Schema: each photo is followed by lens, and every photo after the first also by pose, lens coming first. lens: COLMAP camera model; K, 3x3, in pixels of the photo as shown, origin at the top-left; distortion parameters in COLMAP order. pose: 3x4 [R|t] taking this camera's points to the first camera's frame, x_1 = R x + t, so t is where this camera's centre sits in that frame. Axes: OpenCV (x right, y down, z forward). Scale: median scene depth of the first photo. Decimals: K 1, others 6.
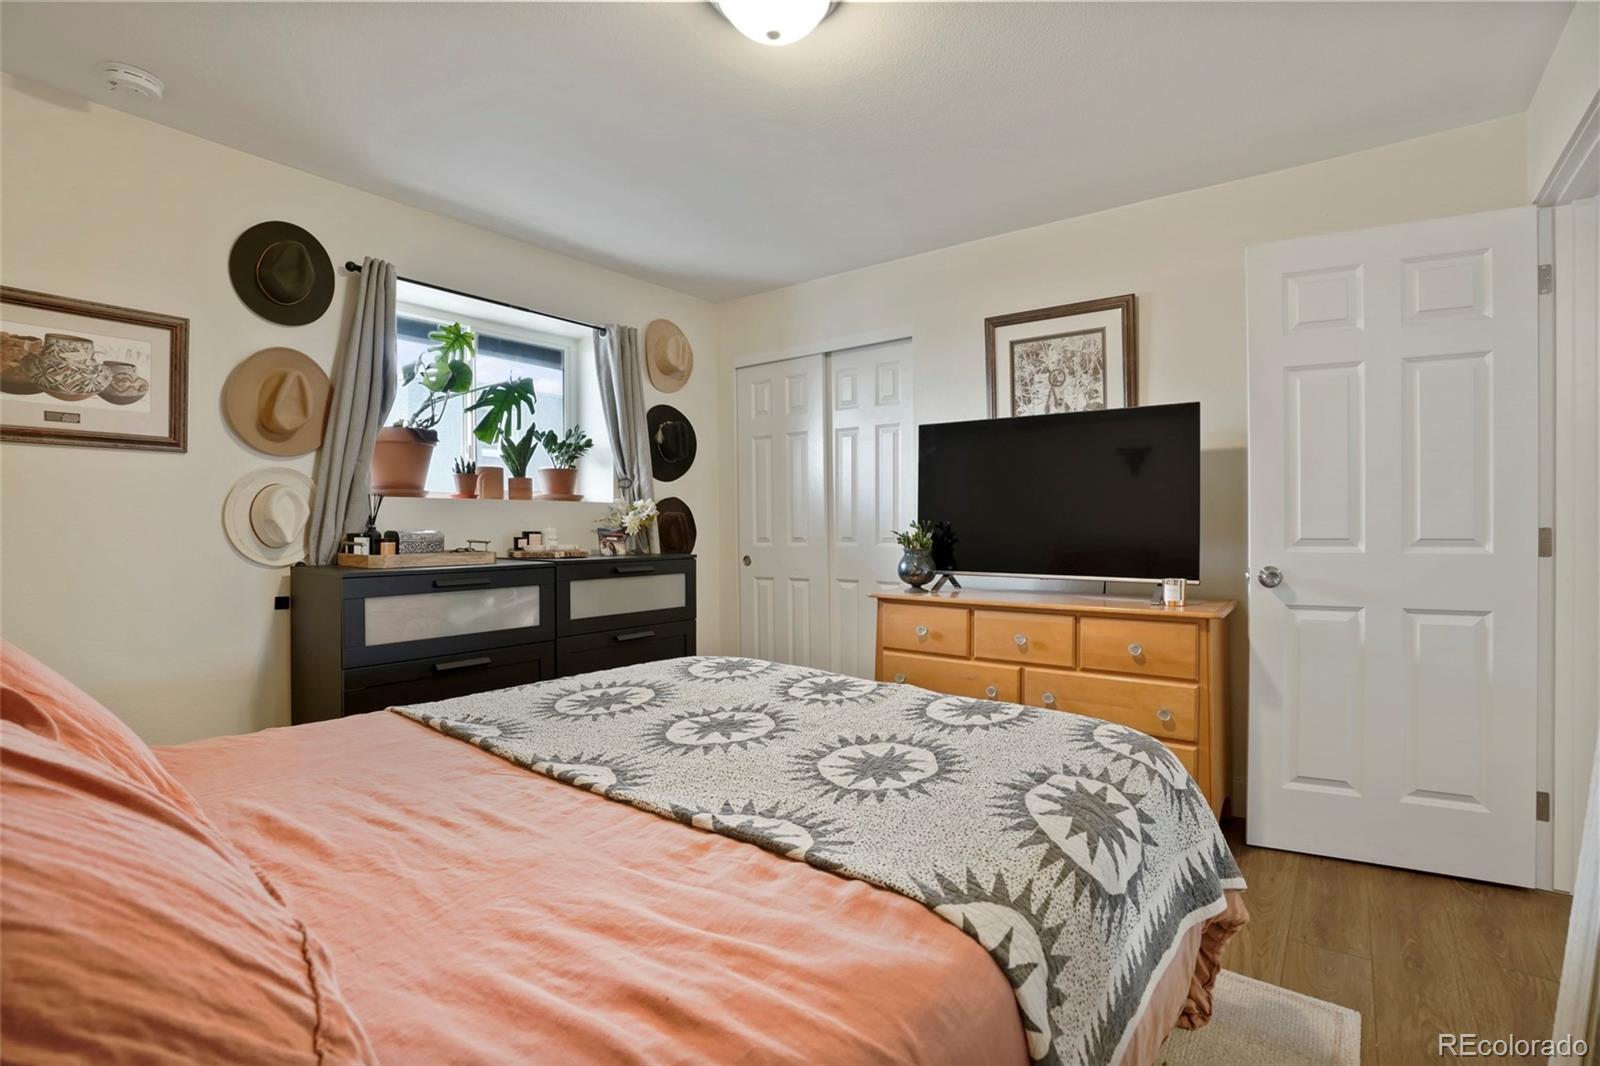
lens RADIAL K [[743.5, 0, 800.0], [0, 743.5, 533.0], [0, 0, 1]] dist [-0.069522, 0.028949]
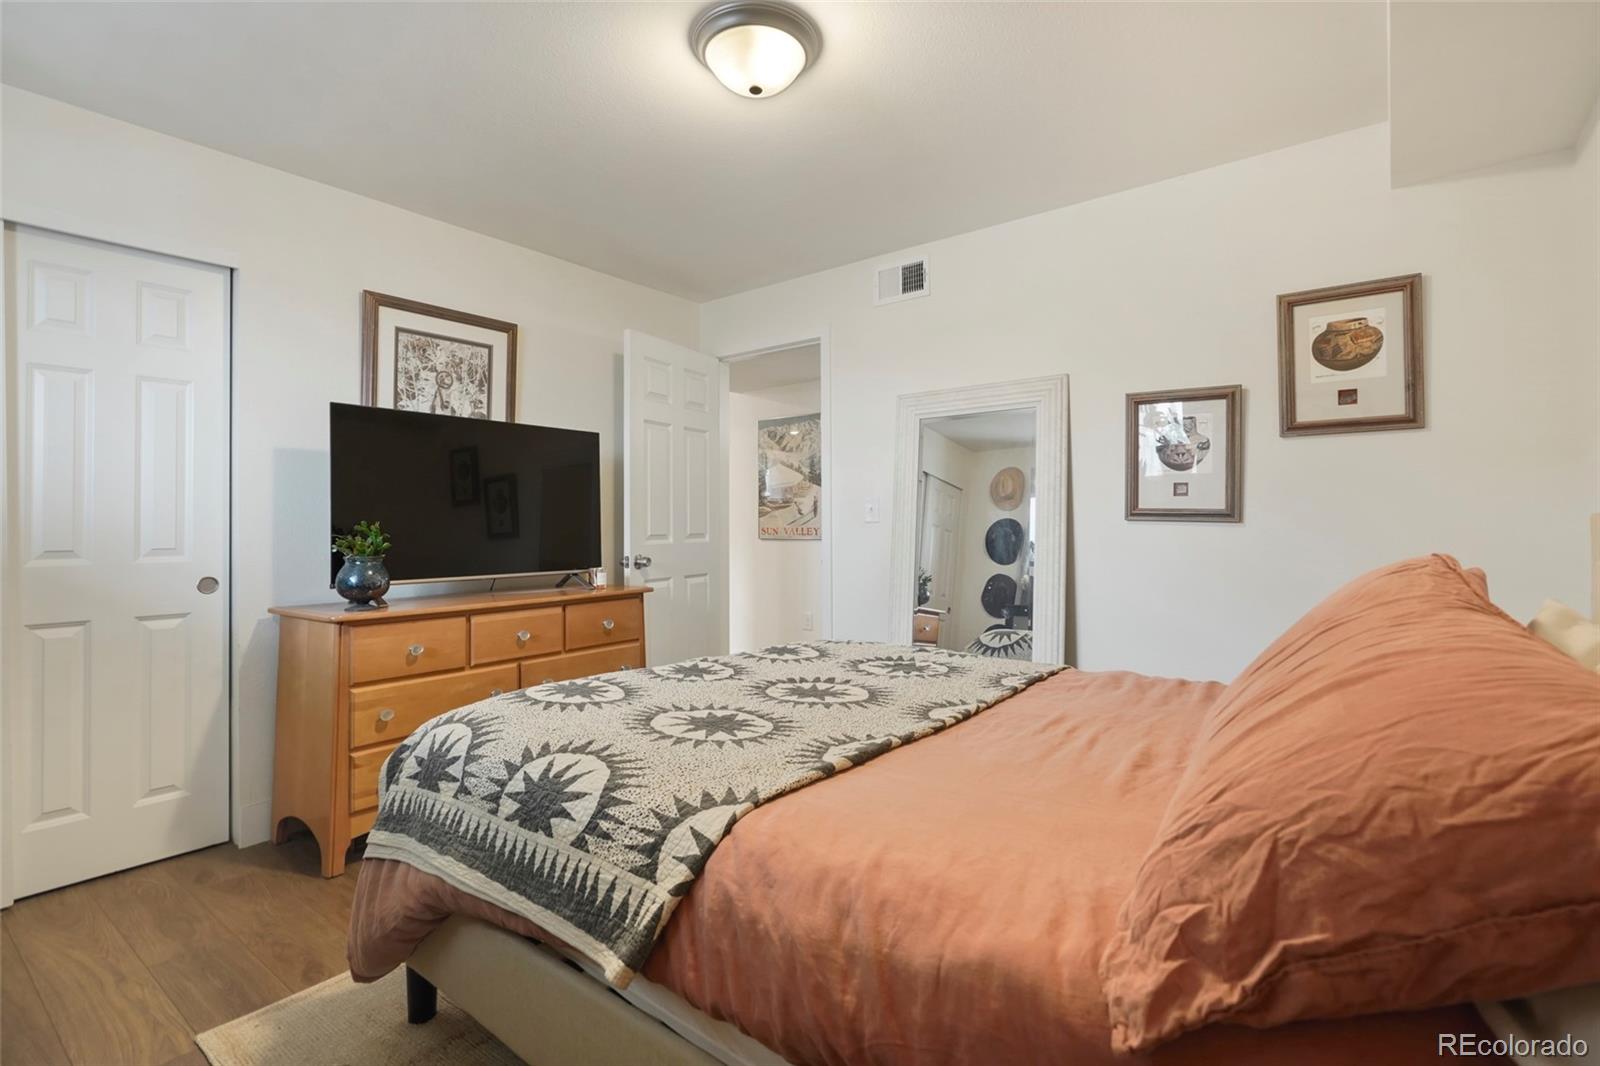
lens RADIAL K [[743.5, 0, 800.0], [0, 743.5, 533.0], [0, 0, 1]] dist [-0.069522, 0.028949]
pose [[-0.005582, 0.000250, 0.999984, -0.644111], [0.029634, 0.999561, -0.000084, 0.010871], [-0.999545, 0.029634, -0.005587, 0.531688]]
